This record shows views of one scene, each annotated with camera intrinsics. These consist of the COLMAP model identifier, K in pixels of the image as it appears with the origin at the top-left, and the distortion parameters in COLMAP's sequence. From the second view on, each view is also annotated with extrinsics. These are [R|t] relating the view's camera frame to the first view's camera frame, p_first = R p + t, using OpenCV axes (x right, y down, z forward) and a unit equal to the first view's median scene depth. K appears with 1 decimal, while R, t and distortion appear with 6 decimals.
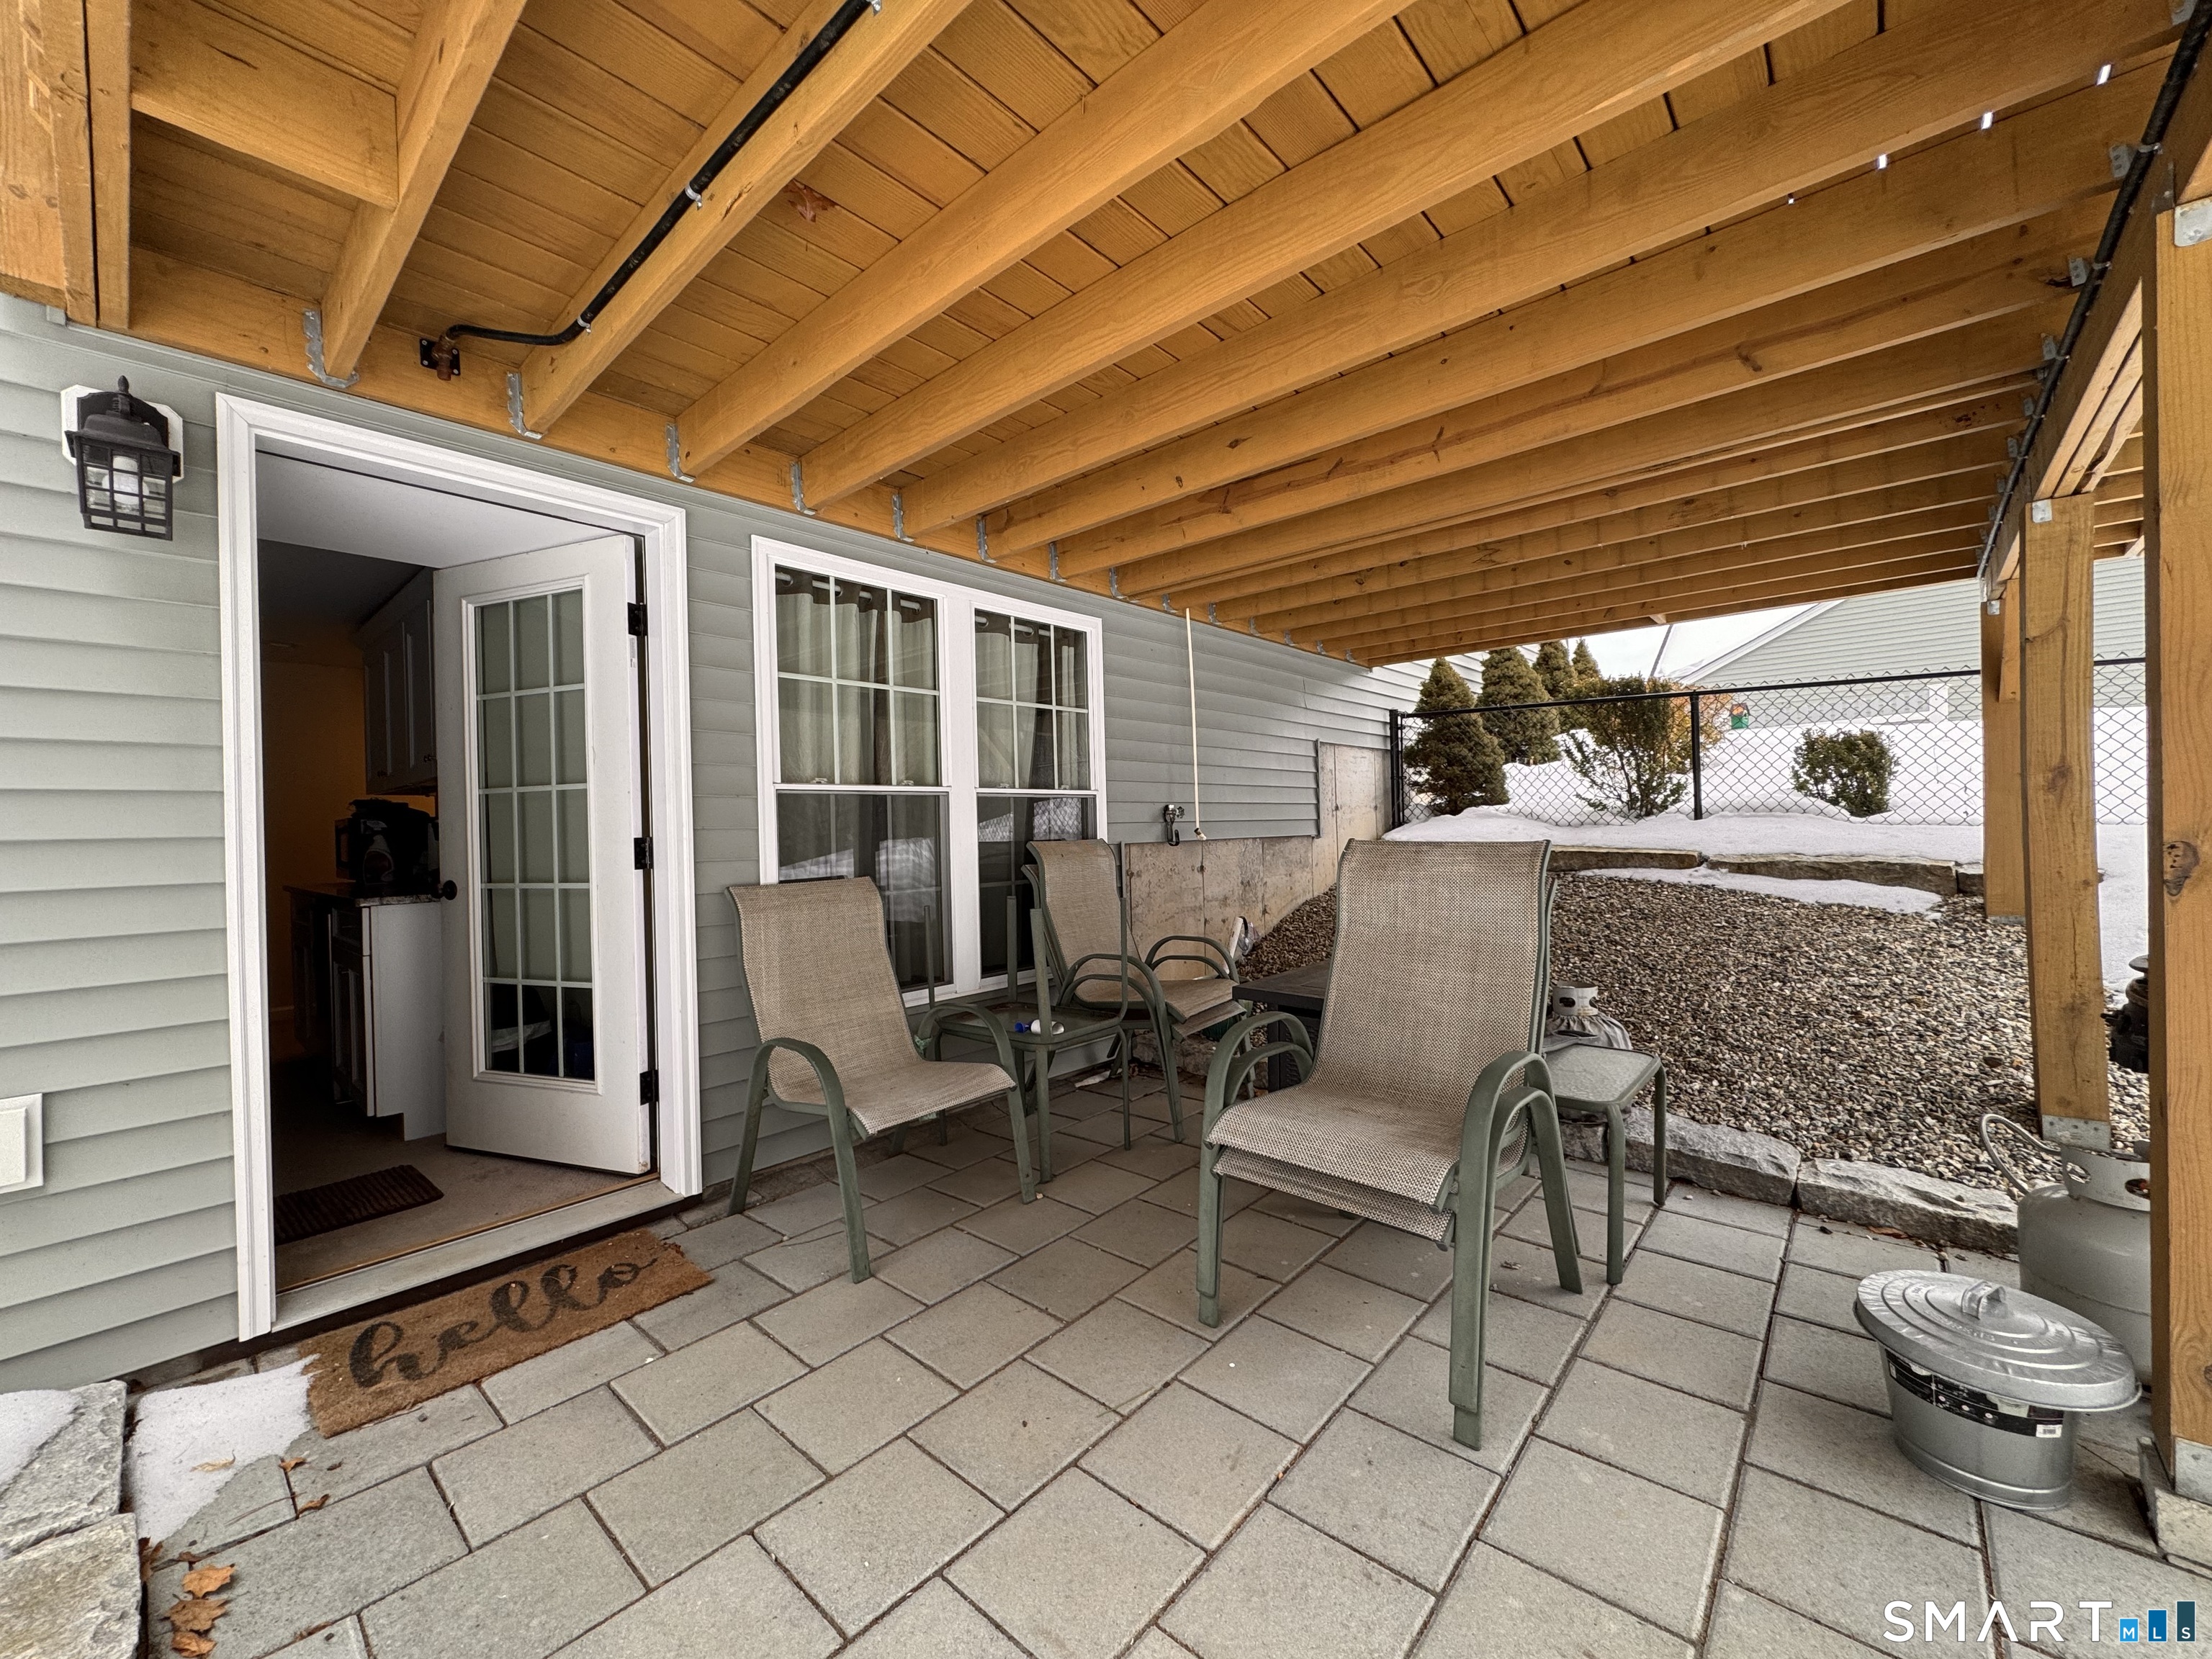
lens RADIAL K [[879.1, 0, 1106.0], [0, 879.1, 829.5], [0, 0, 1]] dist [-0.000571, -0.000133]
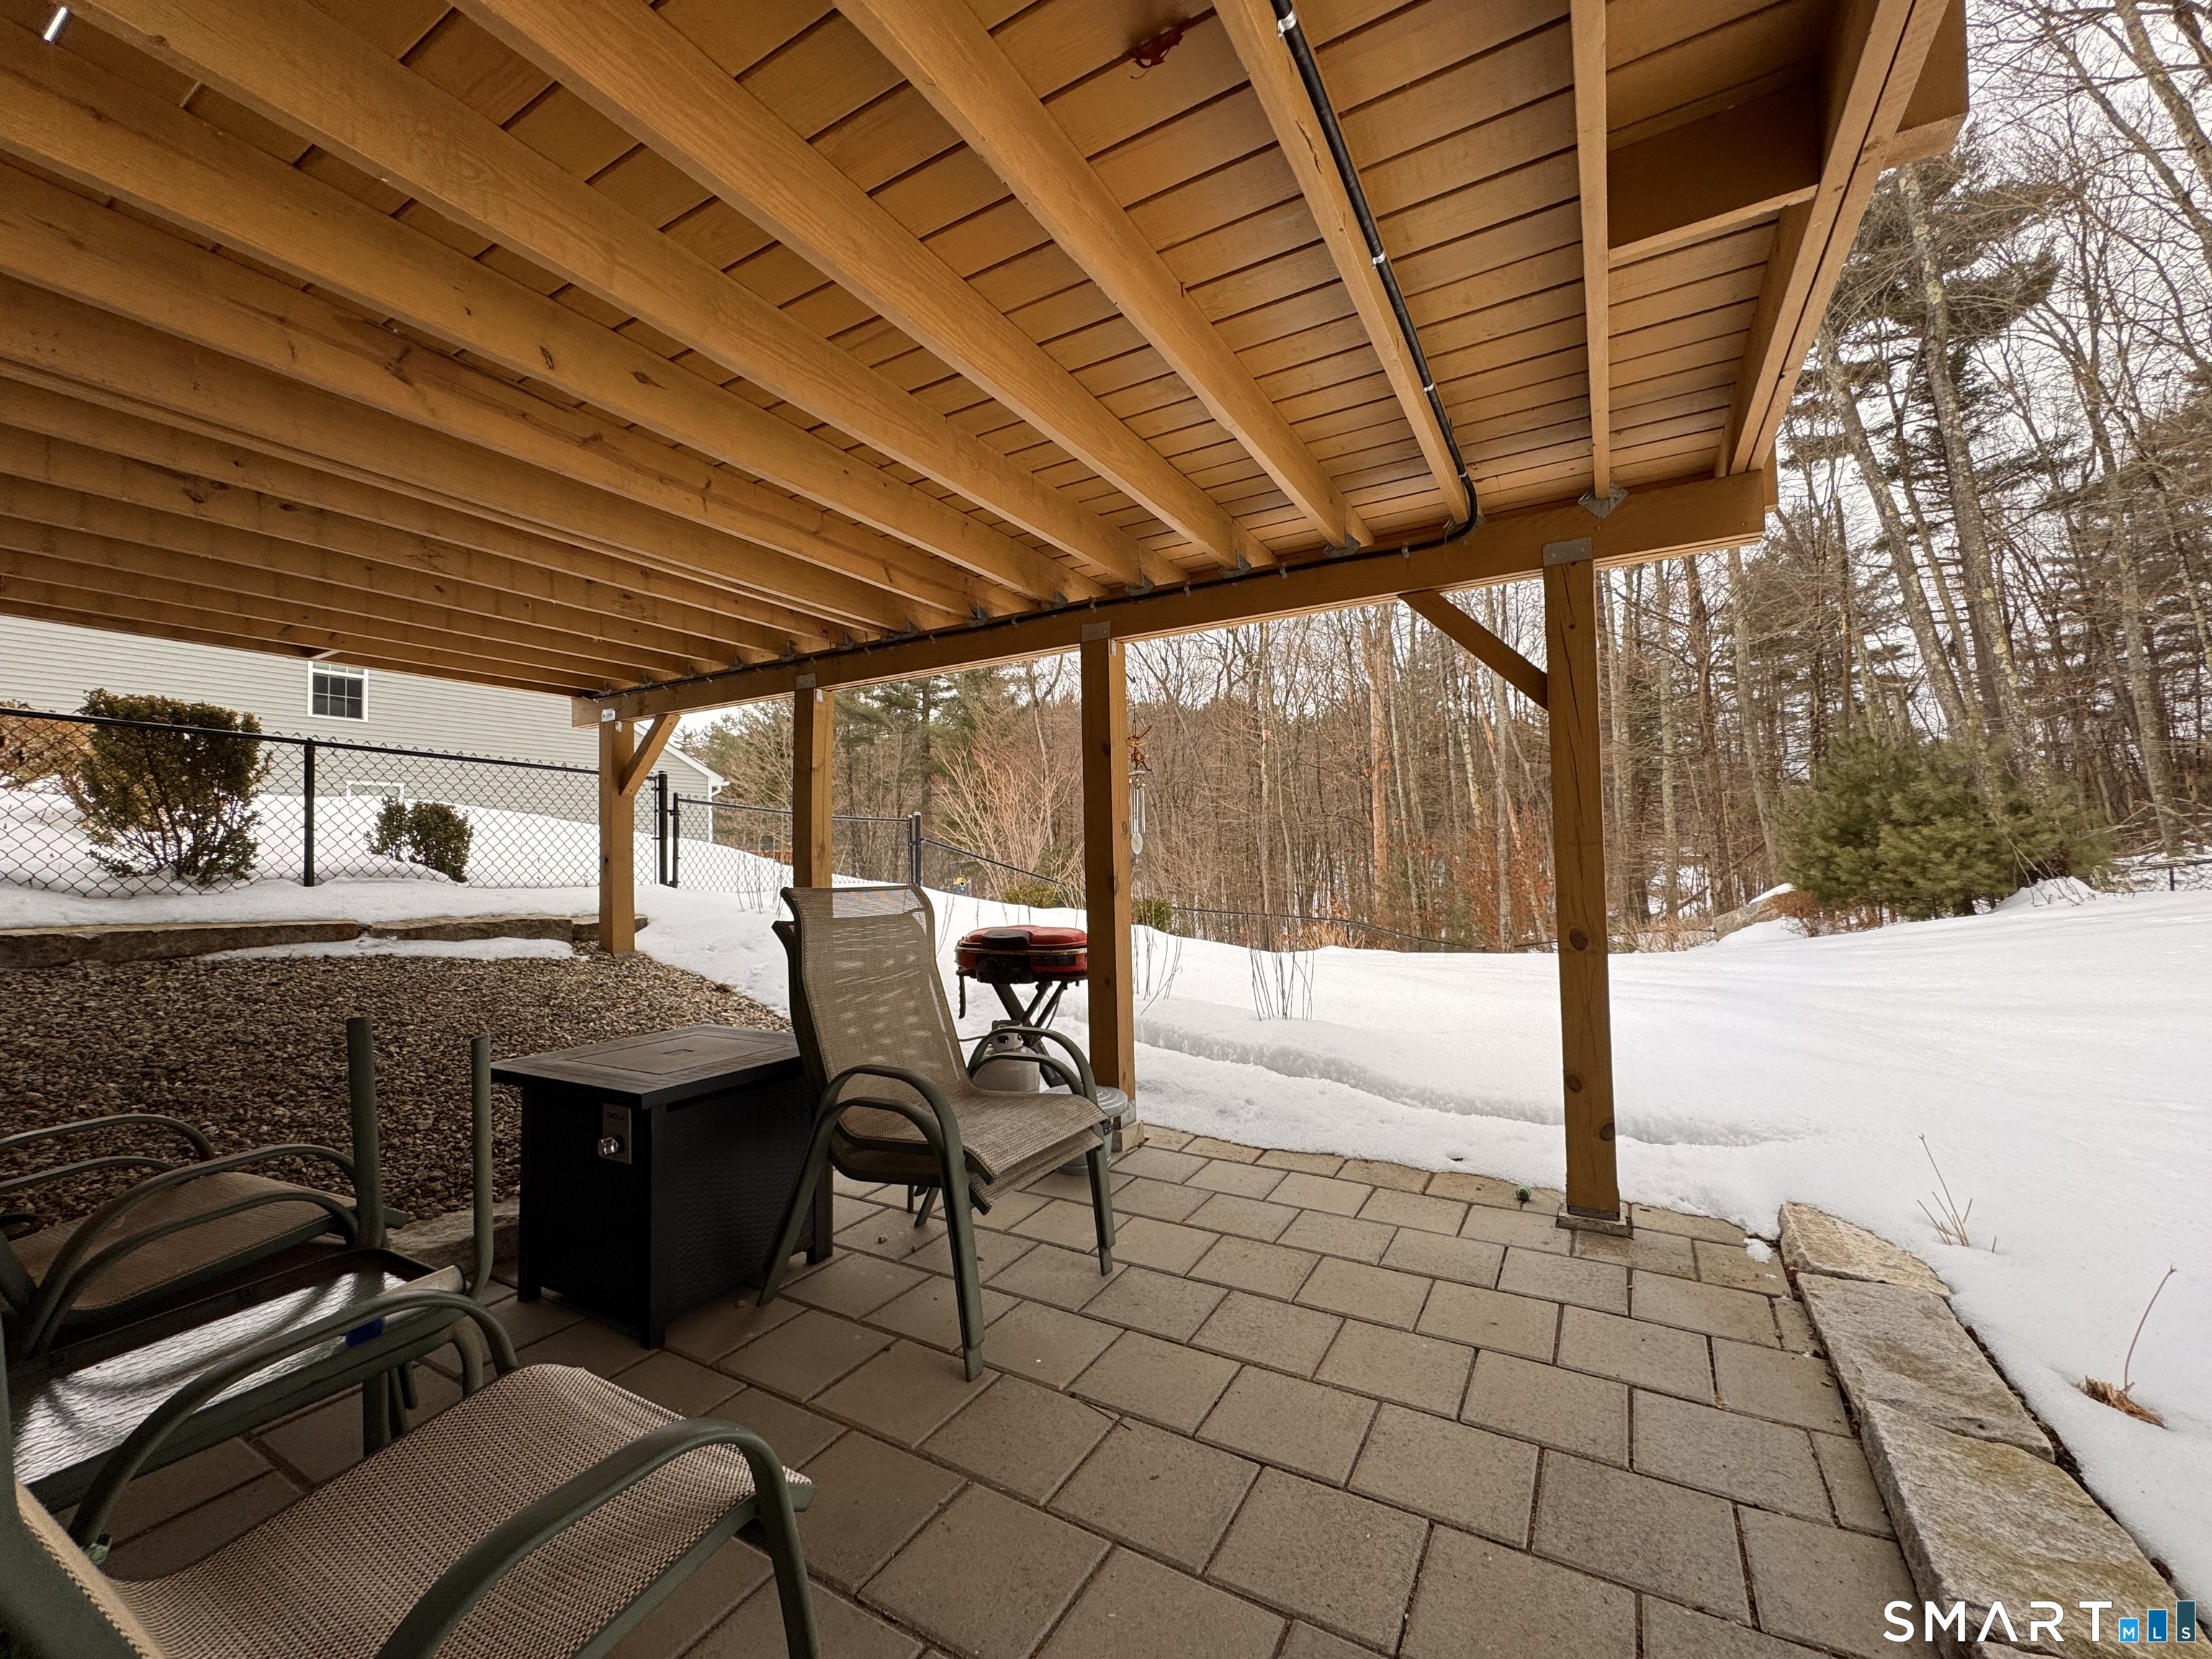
lens RADIAL K [[879.1, 0, 1106.0], [0, 879.1, 829.5], [0, 0, 1]] dist [-0.000571, -0.000133]
pose [[-0.199178, 0.063019, 0.977935, -0.375806], [0.028061, 0.997888, -0.058590, 0.006693], [-0.979561, 0.015772, -0.200526, 0.433024]]
